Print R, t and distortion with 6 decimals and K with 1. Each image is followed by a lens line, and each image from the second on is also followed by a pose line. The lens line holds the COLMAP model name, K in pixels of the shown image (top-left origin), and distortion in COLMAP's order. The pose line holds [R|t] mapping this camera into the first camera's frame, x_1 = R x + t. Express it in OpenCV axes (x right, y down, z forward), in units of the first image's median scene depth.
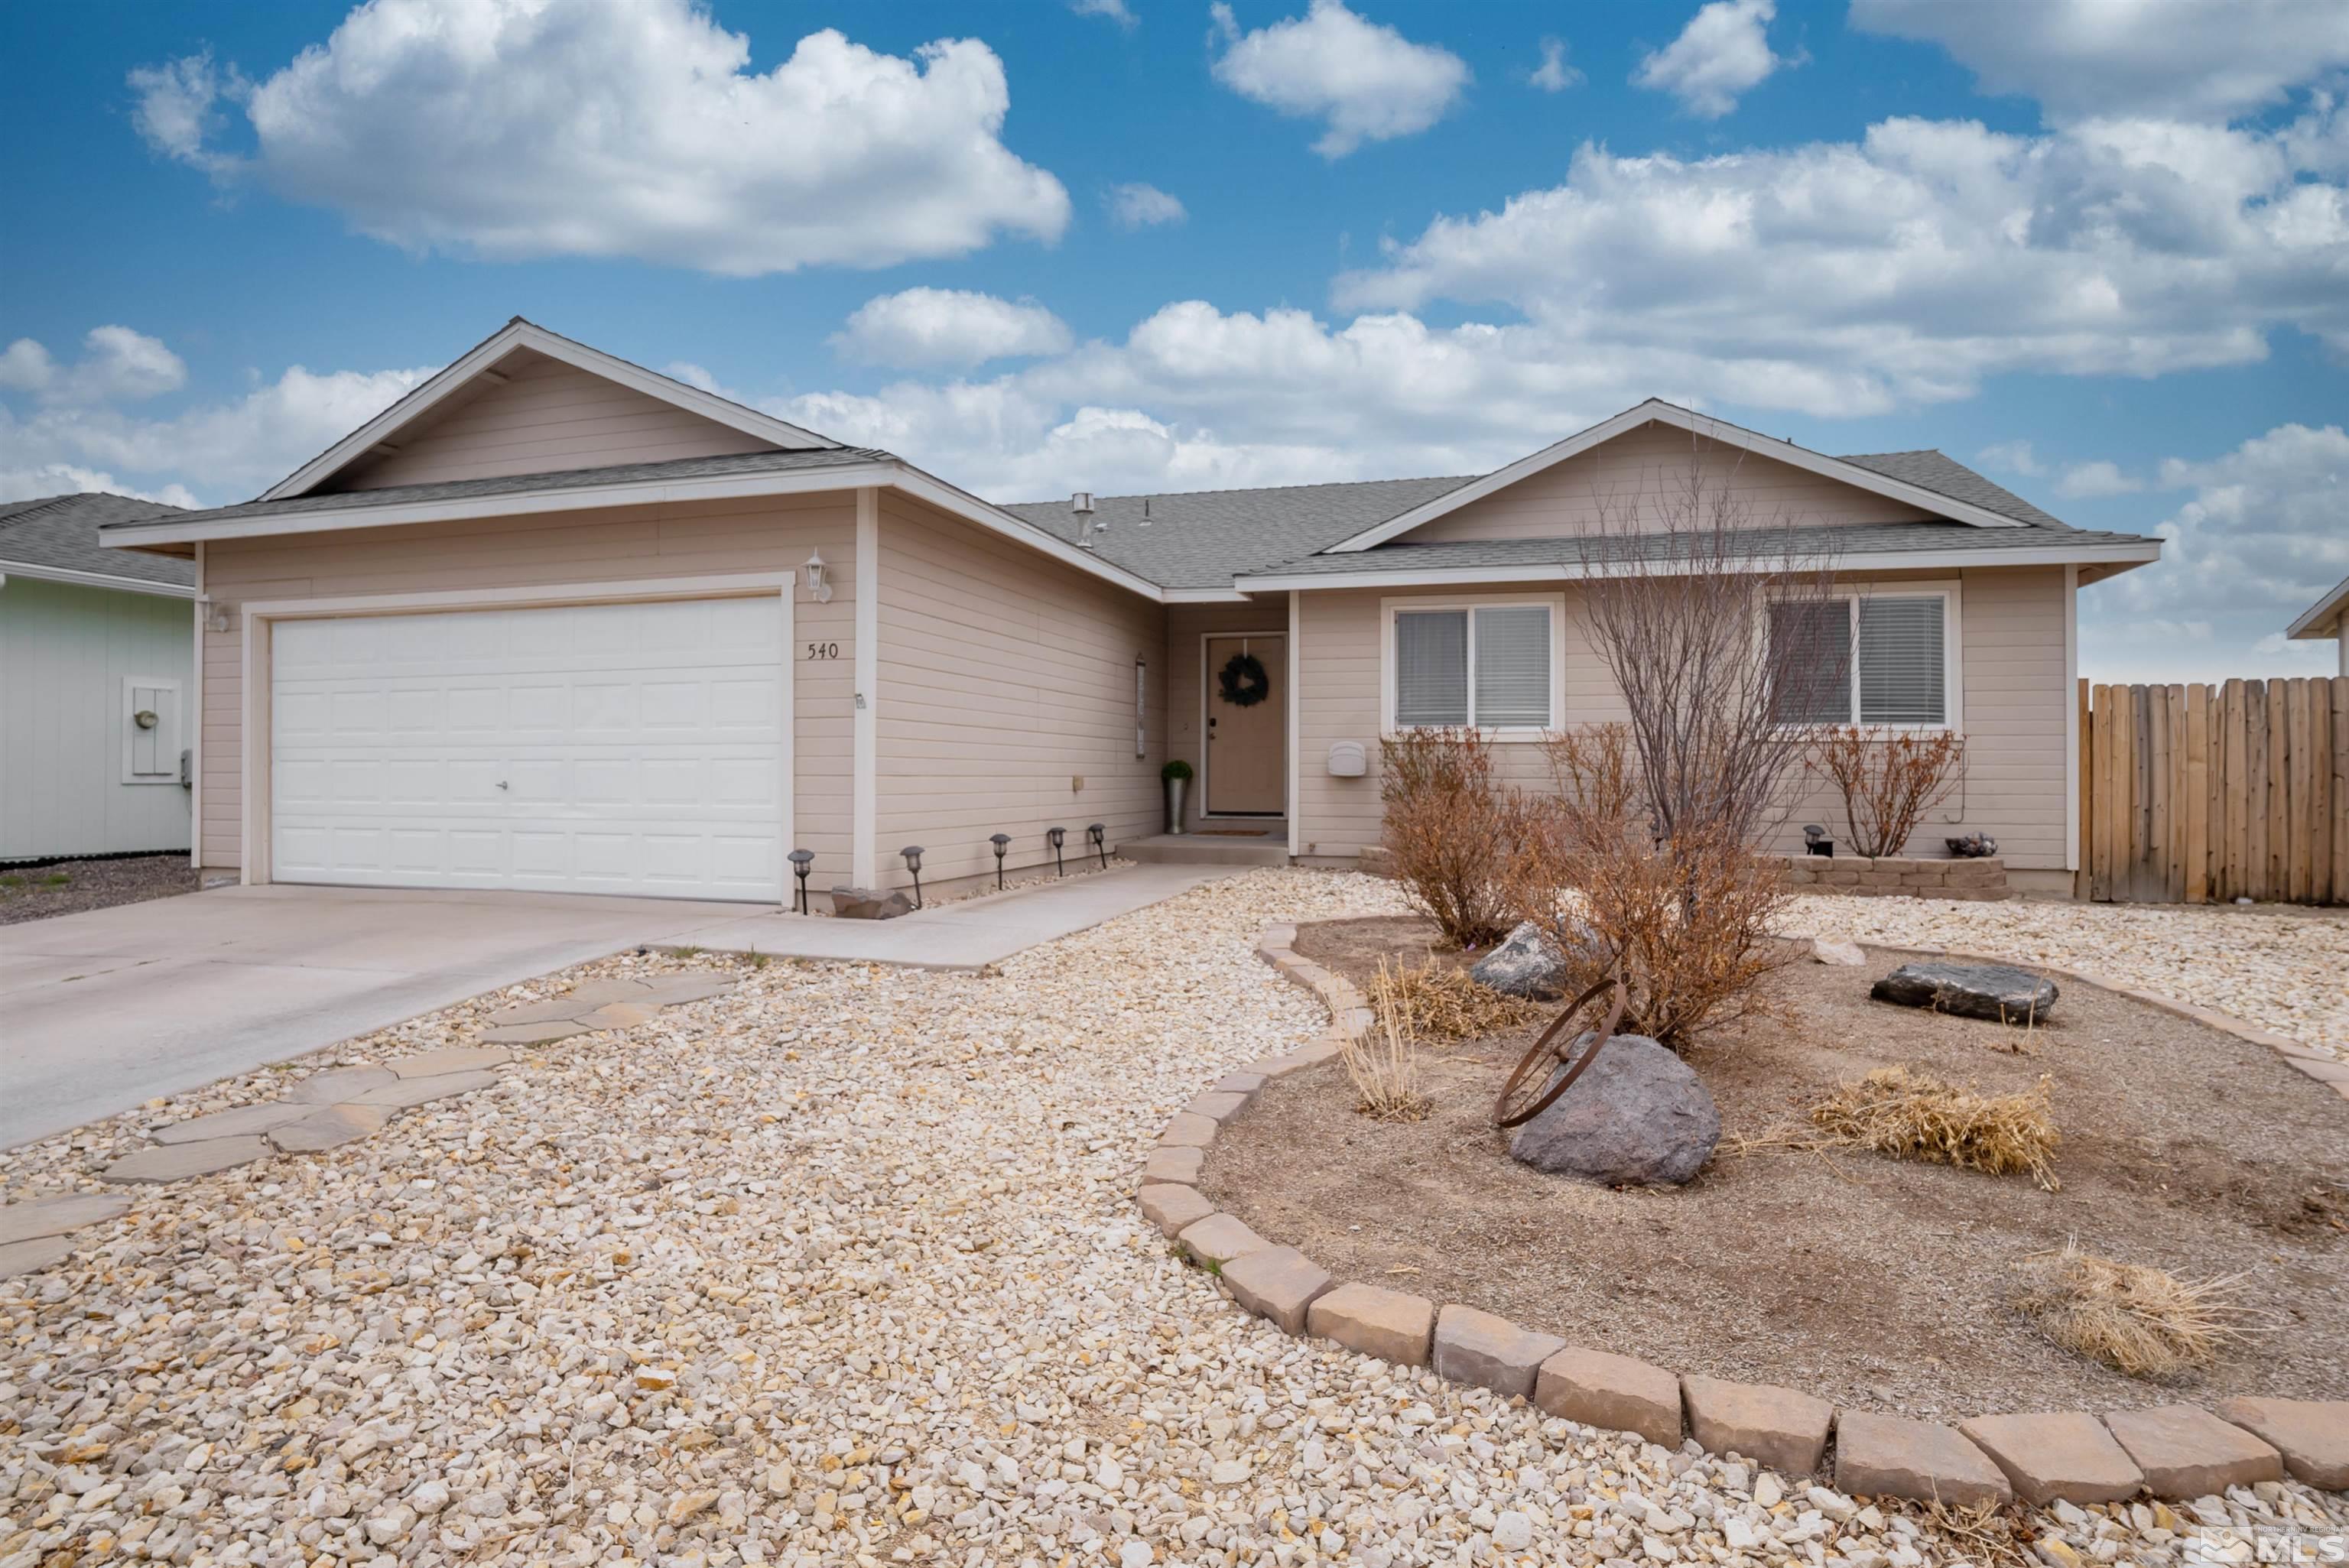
lens RADIAL K [[1291.0, 0, 1170.1], [0, 1291.0, 772.3], [0, 0, 1]] dist [-0.058011, 0.024332]
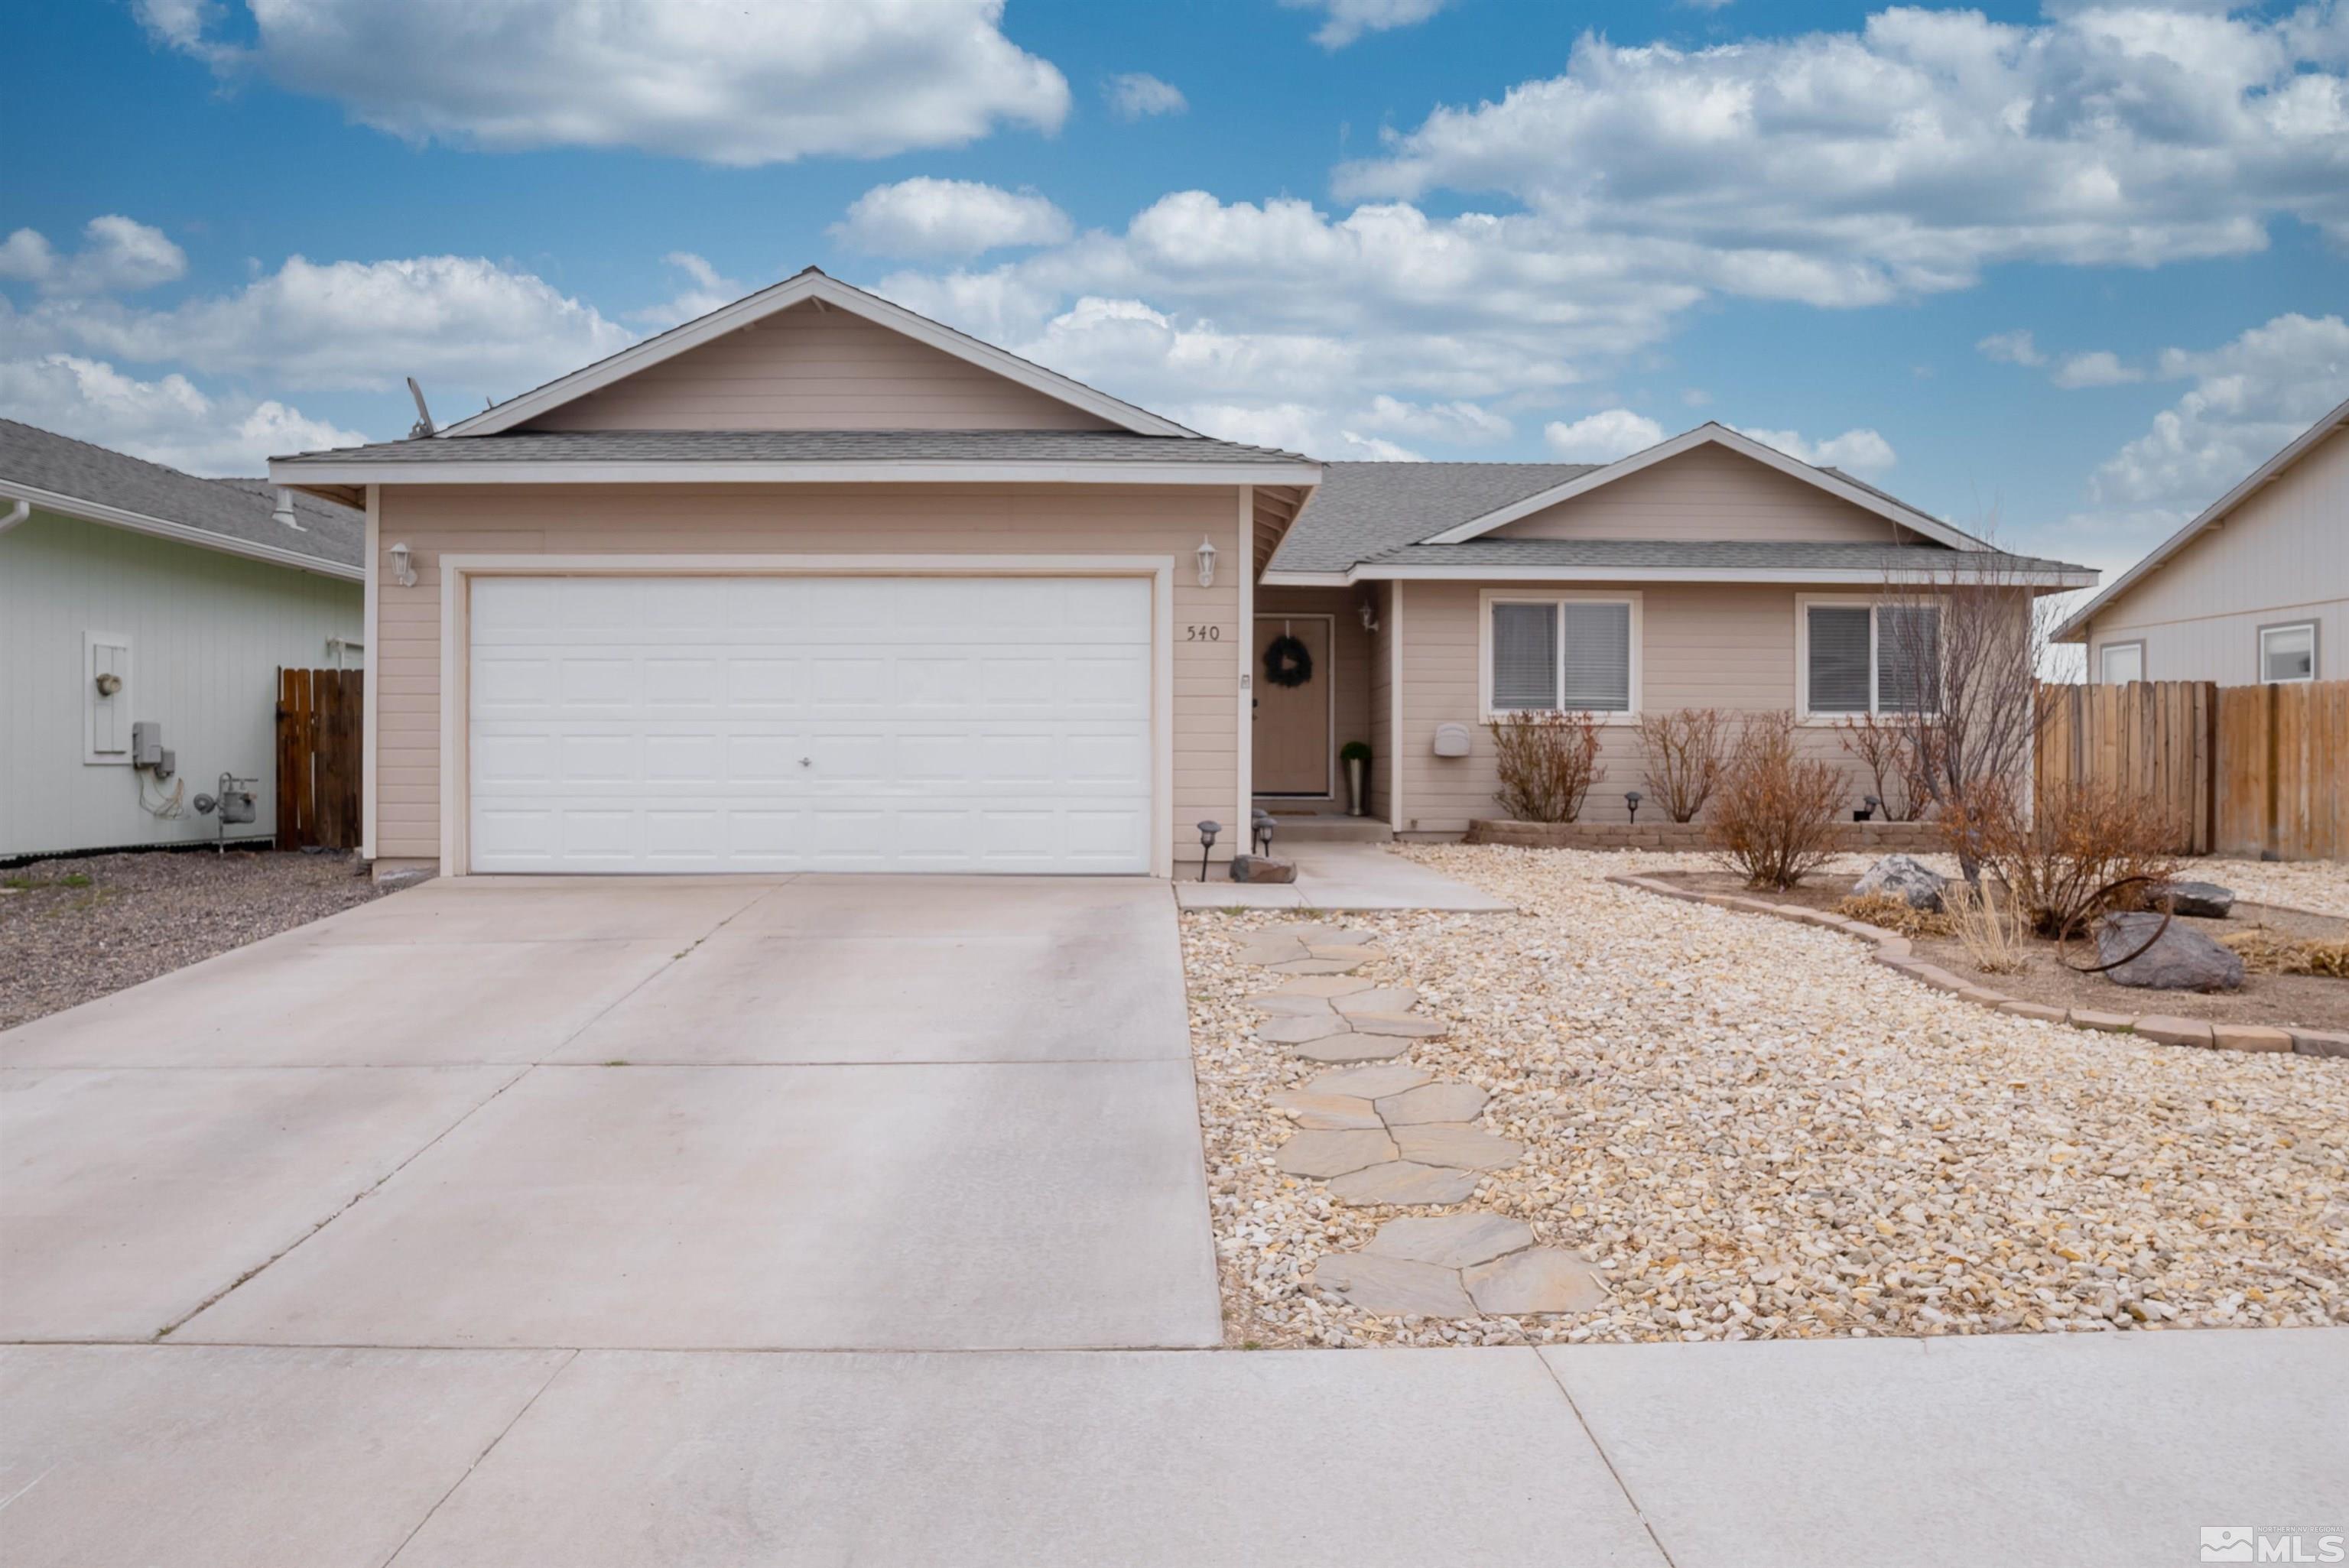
lens RADIAL K [[1501.8, 0, 1178.5], [0, 1501.8, 781.6], [0, 0, 1]] dist [-0.045351, -0.000865]
pose [[0.952666, -0.003705, 0.303997, -0.497237], [-0.000918, 0.999886, 0.015064, 0.006334], [-0.304018, -0.014630, 0.952554, -0.124111]]
